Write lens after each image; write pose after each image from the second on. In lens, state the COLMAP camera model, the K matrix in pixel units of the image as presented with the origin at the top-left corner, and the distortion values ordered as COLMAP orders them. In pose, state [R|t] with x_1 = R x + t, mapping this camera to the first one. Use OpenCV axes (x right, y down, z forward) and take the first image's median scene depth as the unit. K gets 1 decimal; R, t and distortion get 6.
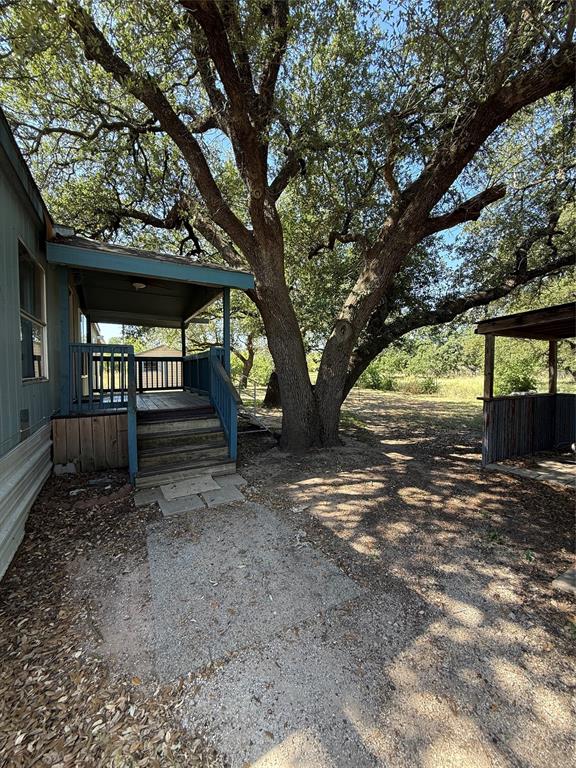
lens RADIAL K [[306.2, 0, 289.5], [0, 306.2, 383.4], [0, 0, 1]] dist [-0.000314, 0.000091]
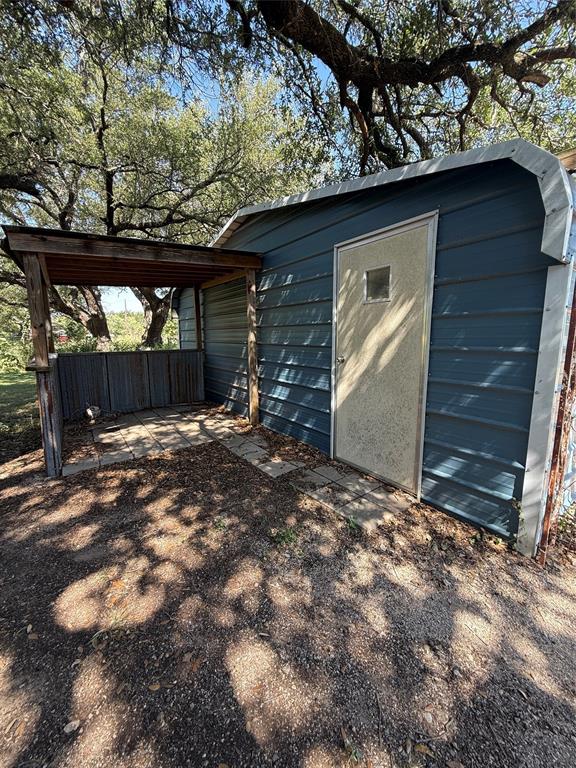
lens RADIAL K [[306.2, 0, 289.4], [0, 306.2, 379.7], [0, 0, 1]] dist [-0.000314, 0.000091]
pose [[-0.129442, -0.143336, 0.981173, -0.012557], [0.038098, 0.988048, 0.149366, 0.002235], [-0.990855, 0.056715, -0.122434, 0.849632]]
